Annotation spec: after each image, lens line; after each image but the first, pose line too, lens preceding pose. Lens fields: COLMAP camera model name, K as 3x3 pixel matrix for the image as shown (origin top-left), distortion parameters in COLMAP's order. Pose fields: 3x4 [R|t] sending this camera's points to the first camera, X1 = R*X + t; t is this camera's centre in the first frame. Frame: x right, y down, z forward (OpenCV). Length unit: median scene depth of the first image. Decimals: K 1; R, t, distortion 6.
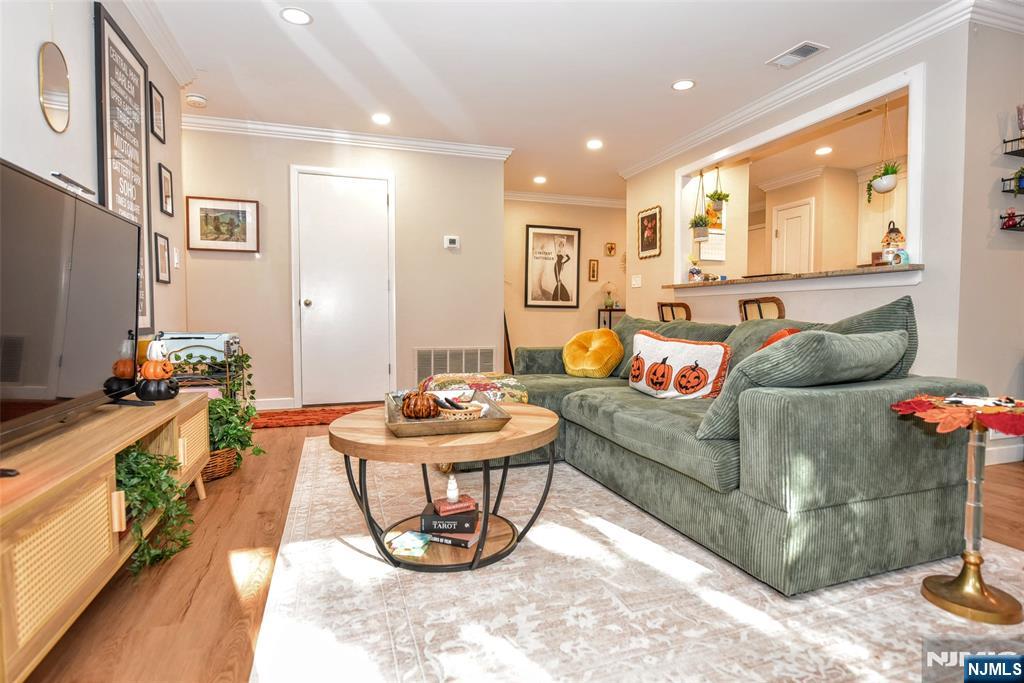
lens RADIAL K [[527.7, 0, 512.0], [0, 527.7, 341.5], [0, 0, 1]] dist [-0.003664, -0.002100]
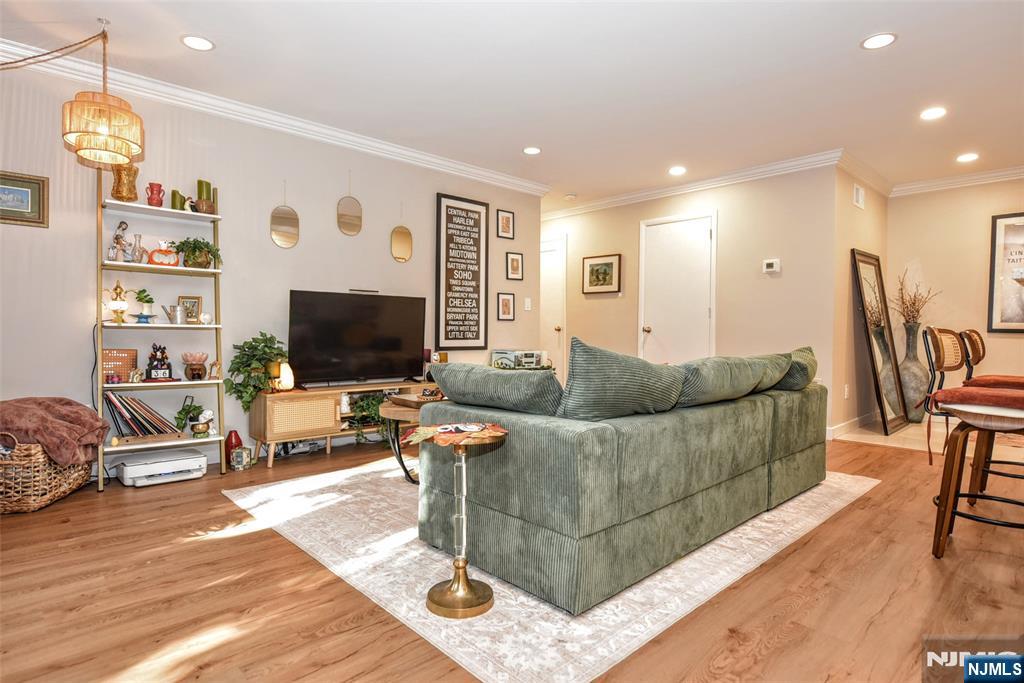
lens RADIAL K [[544.7, 0, 512.0], [0, 544.7, 341.5], [0, 0, 1]] dist [-0.002395, -0.000728]
pose [[0.411544, 0.022273, -0.911118, 1.611695], [-0.051995, 0.998647, 0.000927, -0.074491], [0.909905, 0.046992, 0.412145, 0.456469]]
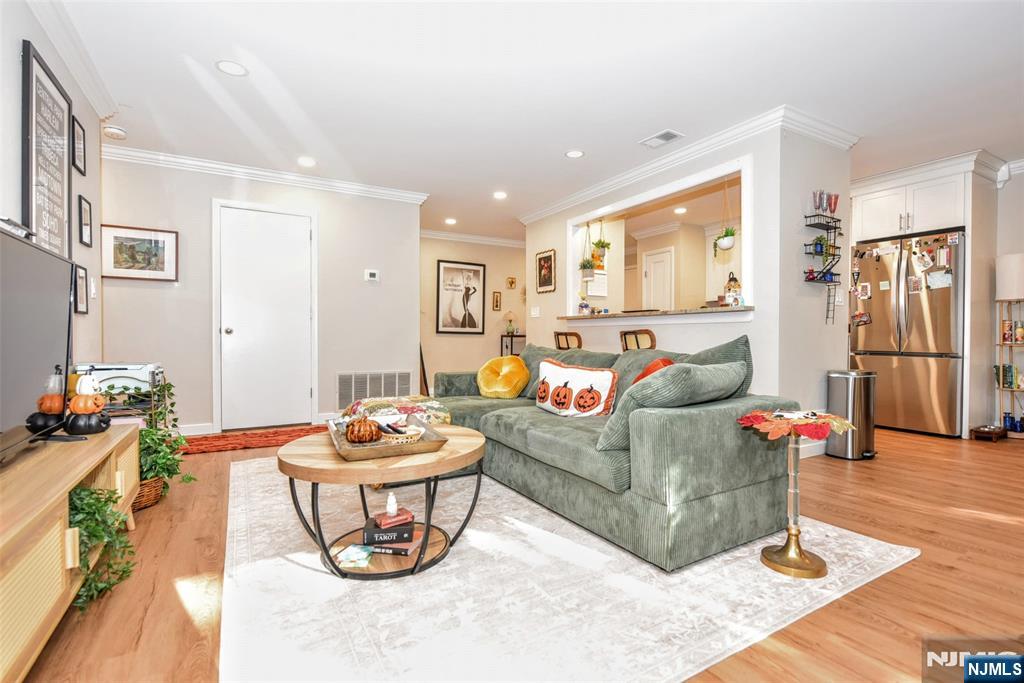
lens RADIAL K [[478.1, 0, 511.0], [0, 478.1, 344.9], [0, 0, 1]] dist [-0.003912, -0.000947]
pose [[0.981162, -0.001964, 0.193177, -0.060341], [0.008326, 0.999449, -0.032127, -0.026956], [-0.193008, 0.033130, 0.980638, -0.066492]]
